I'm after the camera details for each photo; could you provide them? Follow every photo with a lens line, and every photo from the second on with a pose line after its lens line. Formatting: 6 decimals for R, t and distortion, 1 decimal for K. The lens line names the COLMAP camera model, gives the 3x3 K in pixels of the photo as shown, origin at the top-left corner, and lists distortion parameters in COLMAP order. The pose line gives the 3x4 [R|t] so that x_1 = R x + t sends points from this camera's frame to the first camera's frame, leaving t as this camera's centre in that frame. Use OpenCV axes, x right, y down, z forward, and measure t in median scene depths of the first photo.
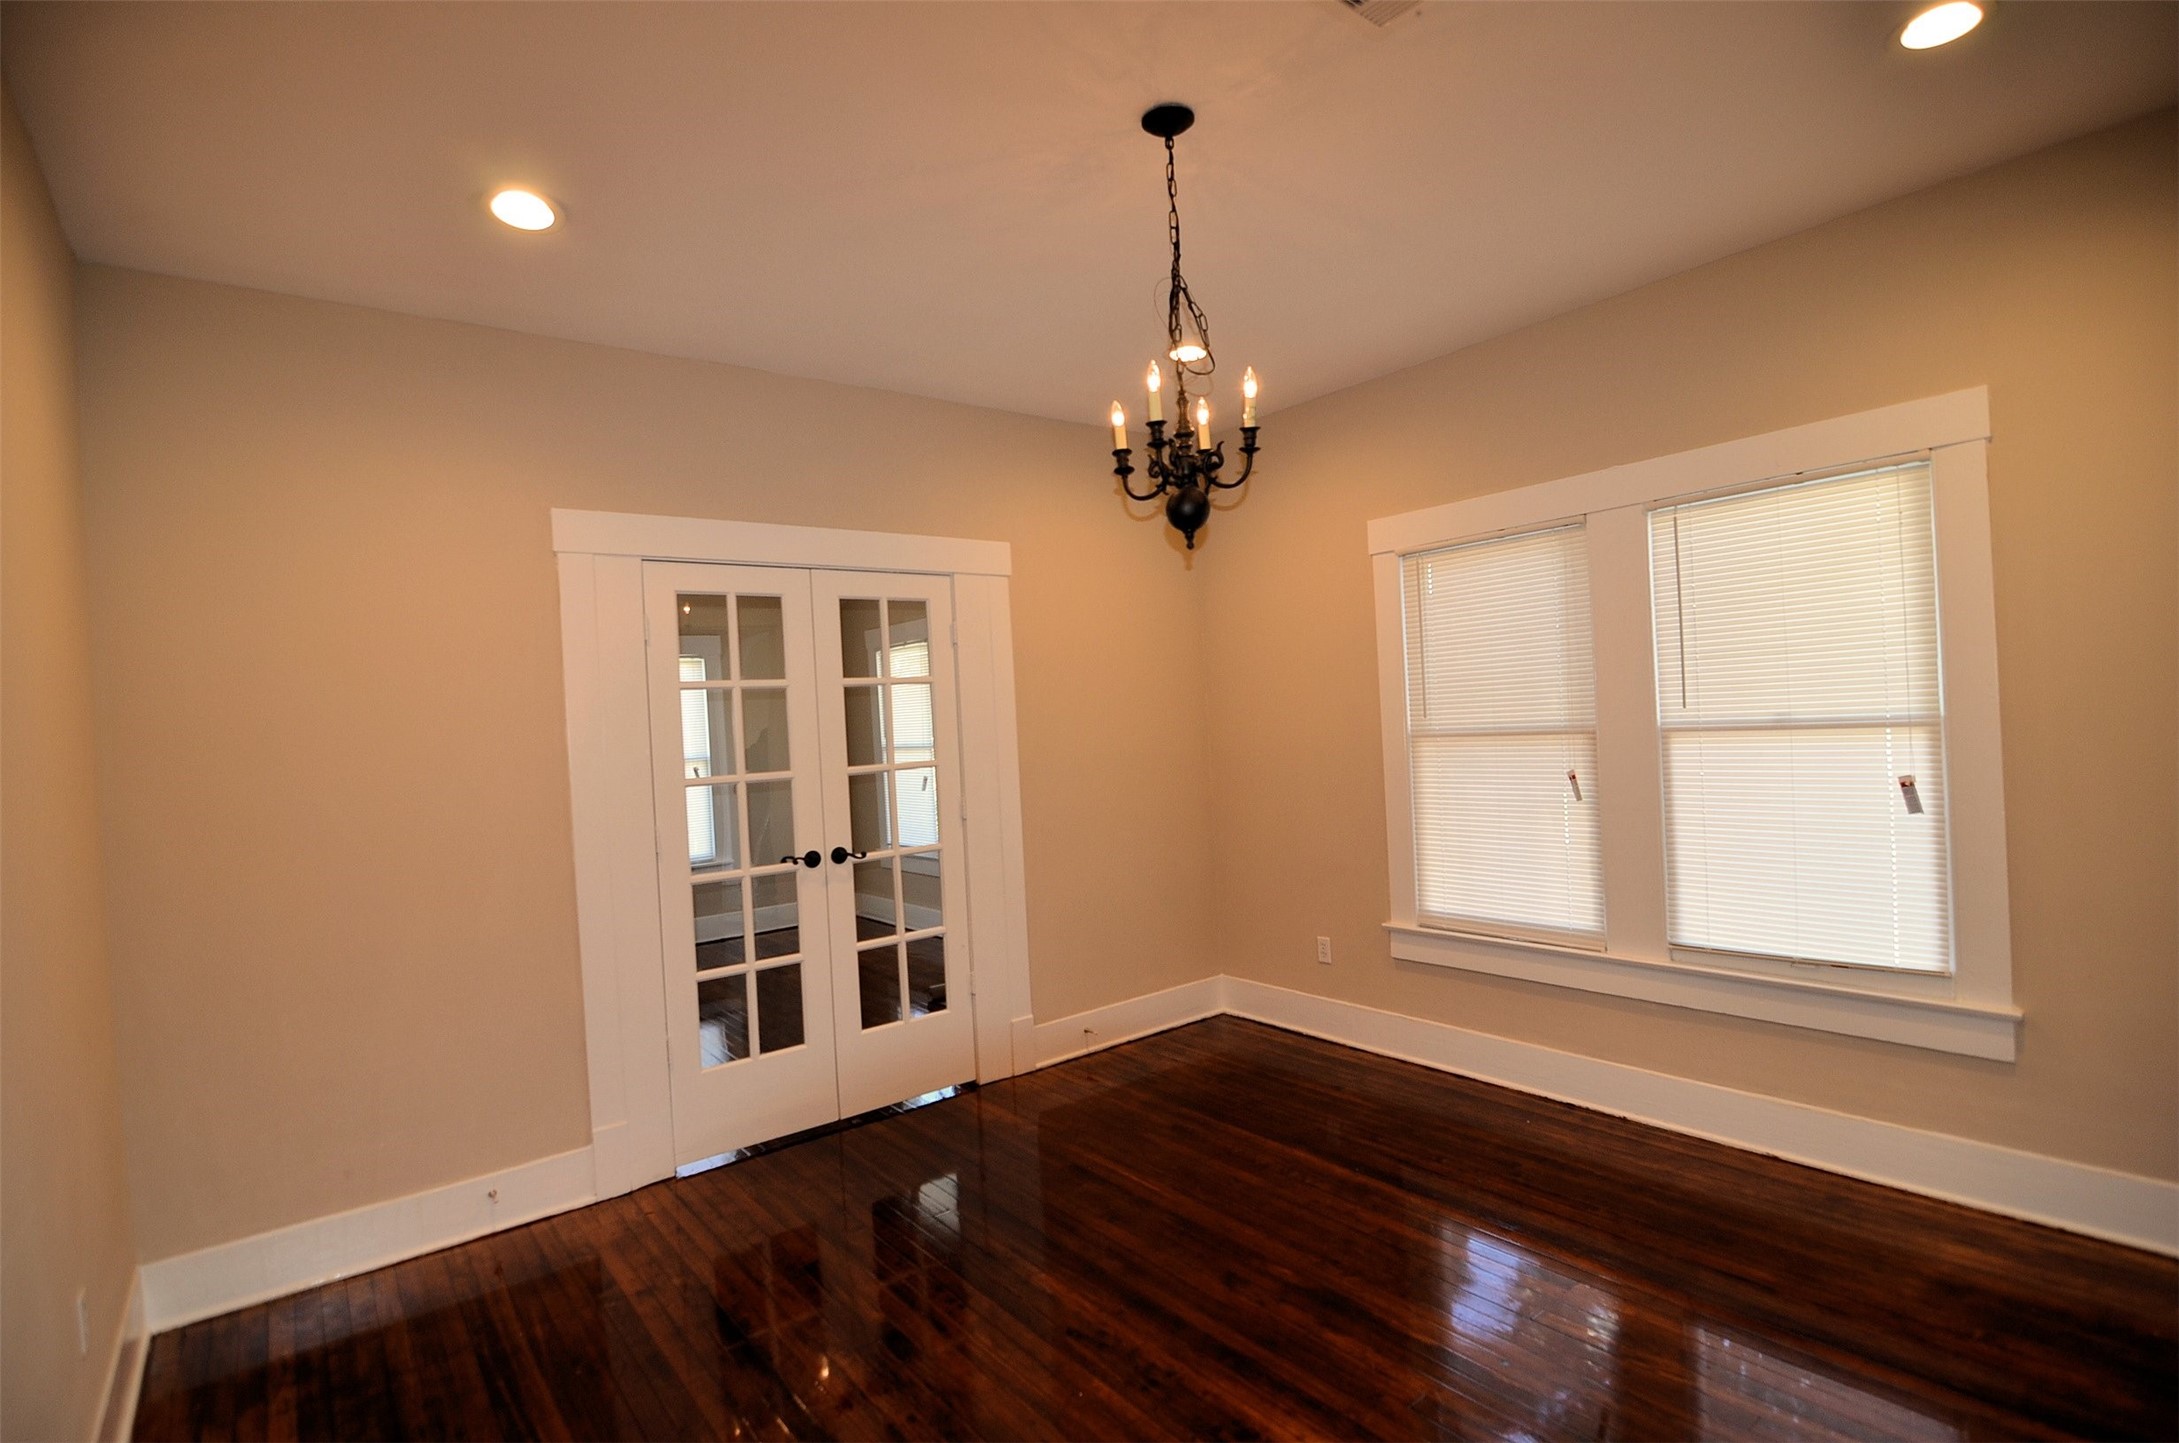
lens RADIAL K [[1050.6, 0, 1084.8], [0, 1050.6, 728.1], [0, 0, 1]] dist [-0.009986, -0.006878]
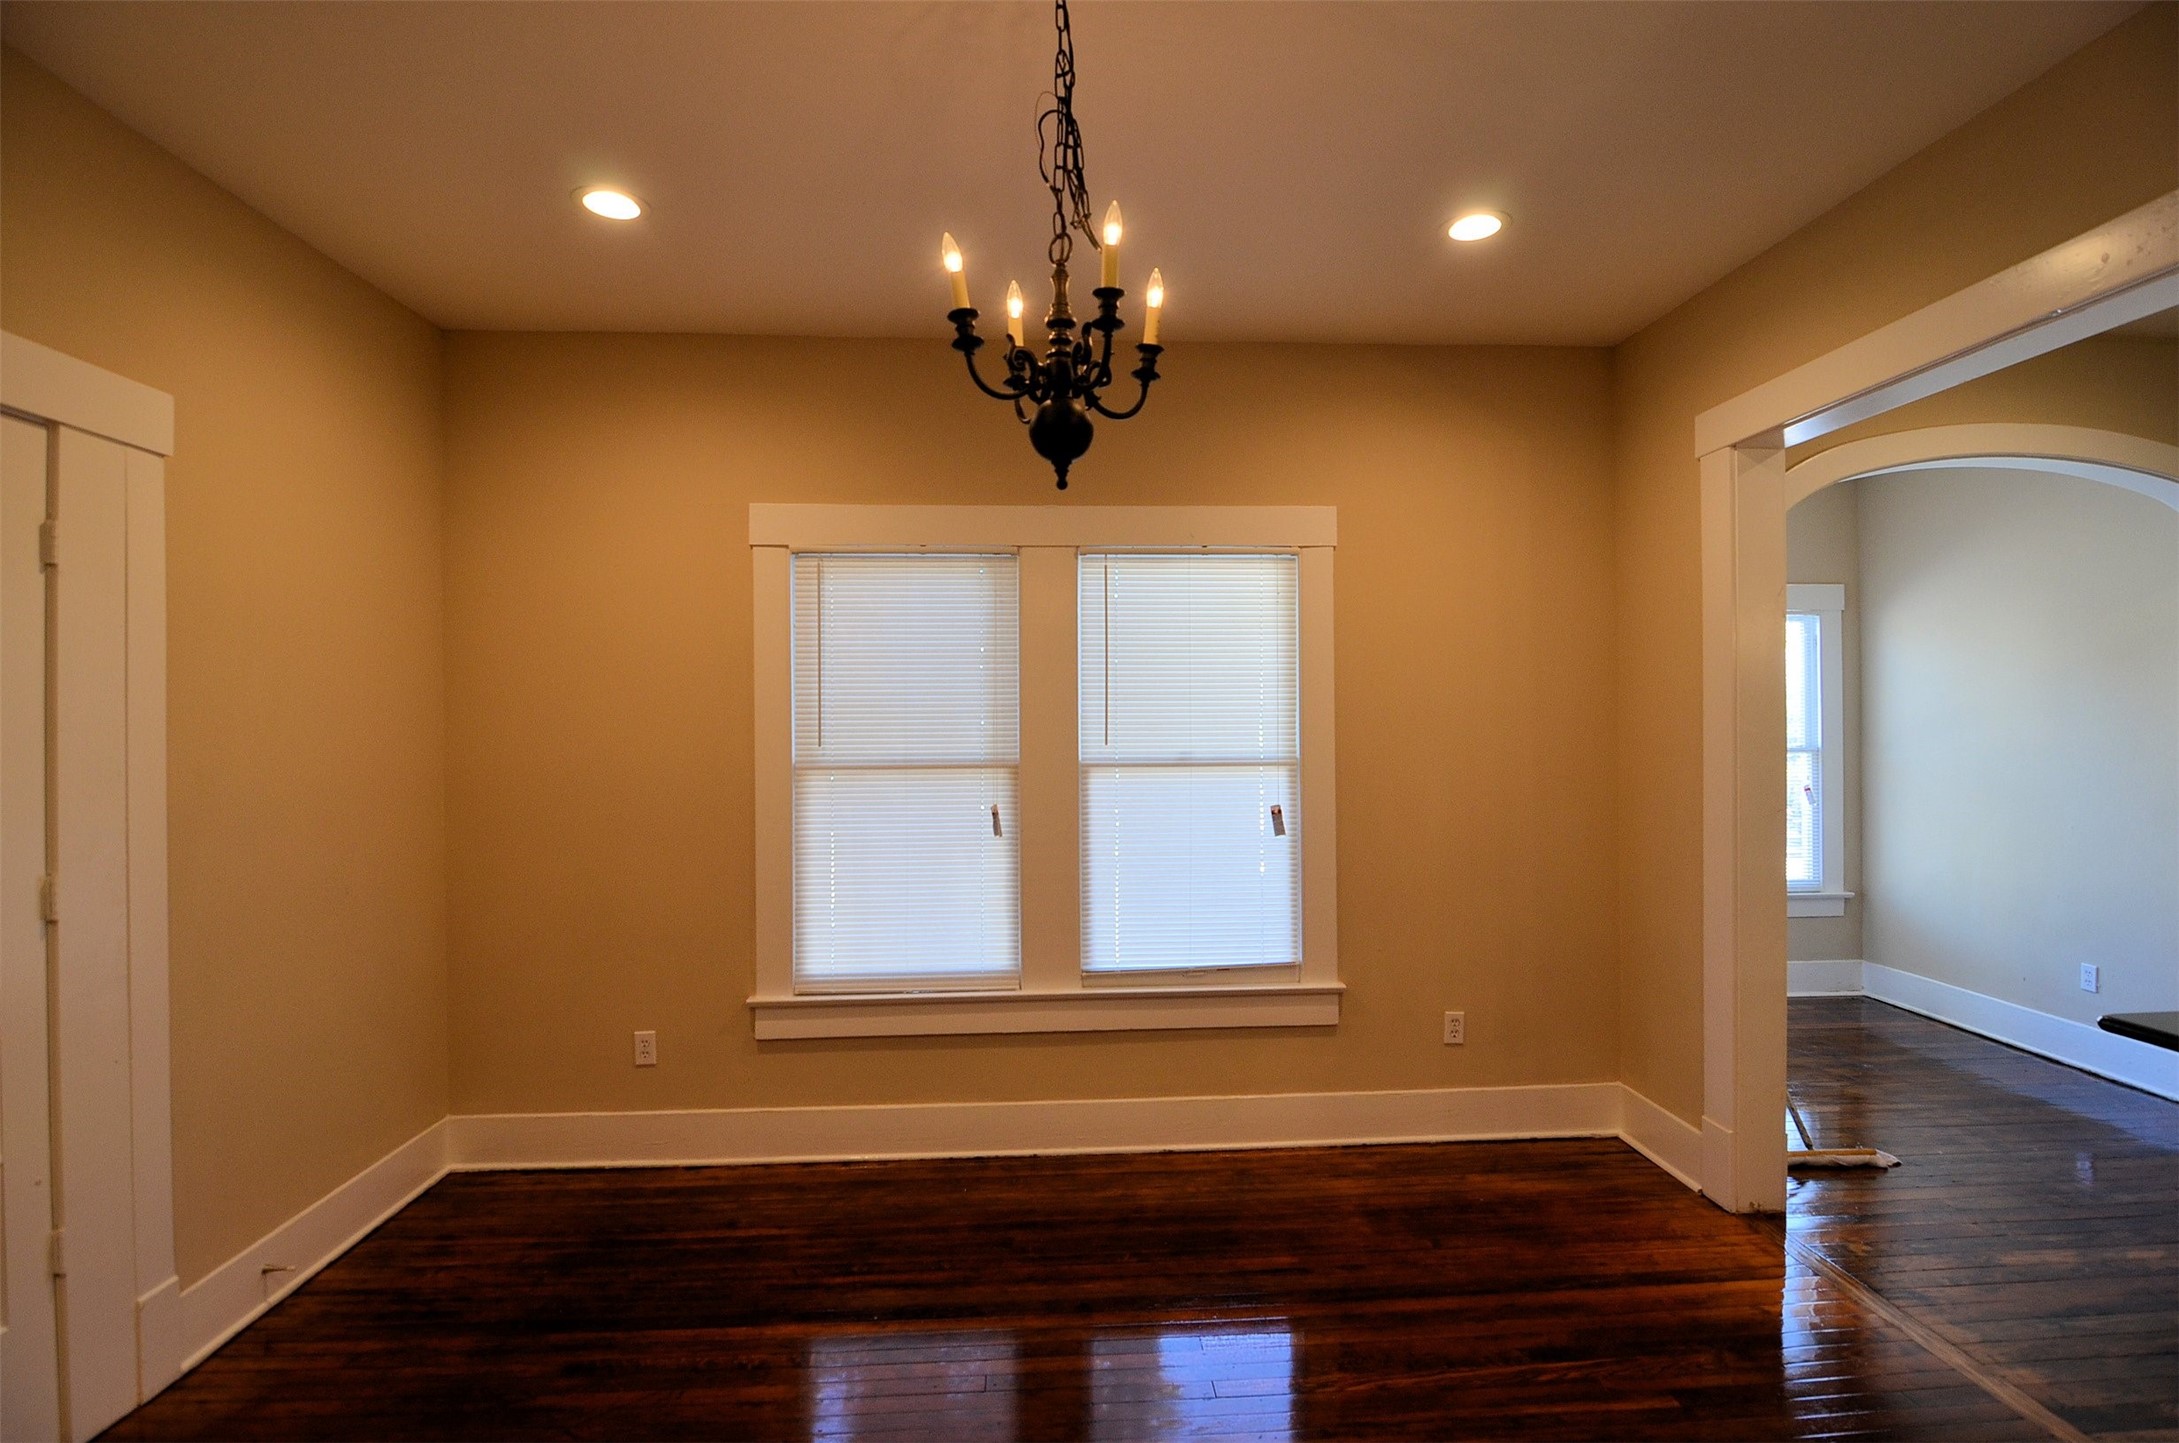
lens RADIAL K [[1050.6, 0, 1104.0], [0, 1050.6, 726.0], [0, 0, 1]] dist [-0.009986, -0.006878]
pose [[0.559815, 0.049426, 0.827142, -0.295806], [-0.015760, 0.998674, -0.049009, 0.013185], [-0.828467, 0.014400, 0.559852, 0.388737]]
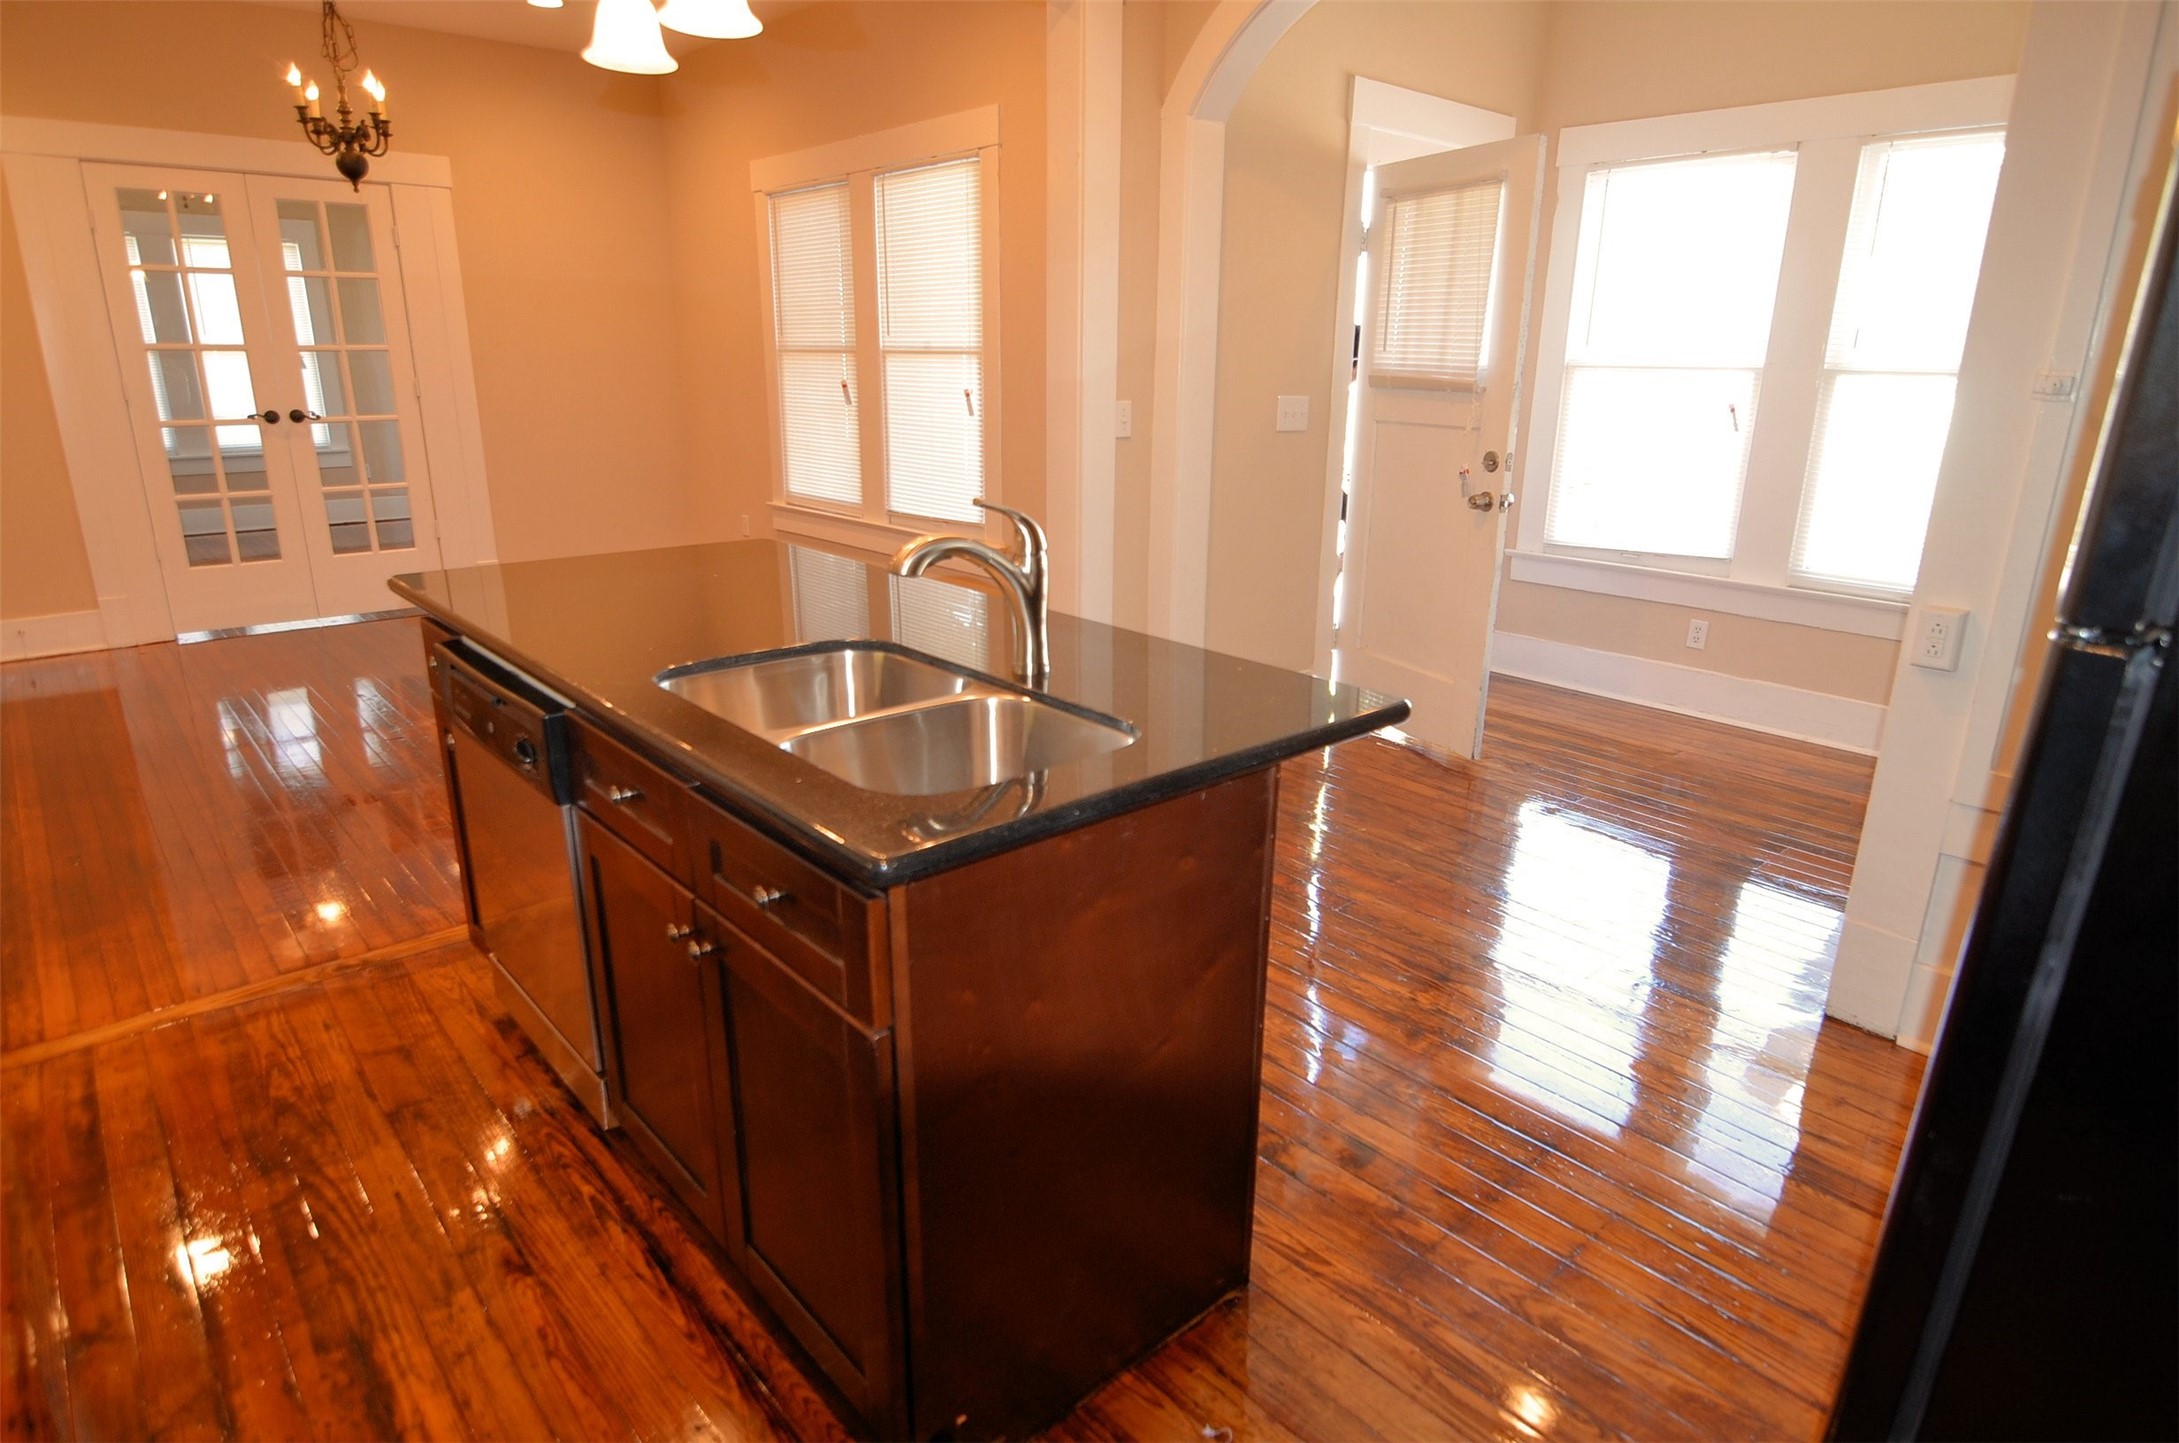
lens RADIAL K [[1204.0, 0, 1074.3], [0, 1204.0, 734.7], [0, 0, 1]] dist [-0.006662, -0.001919]
pose [[0.996365, 0.041950, 0.074140, 0.688916], [-0.061835, 0.954797, 0.290755, 0.006739], [-0.058591, -0.294283, 0.953921, -0.636686]]
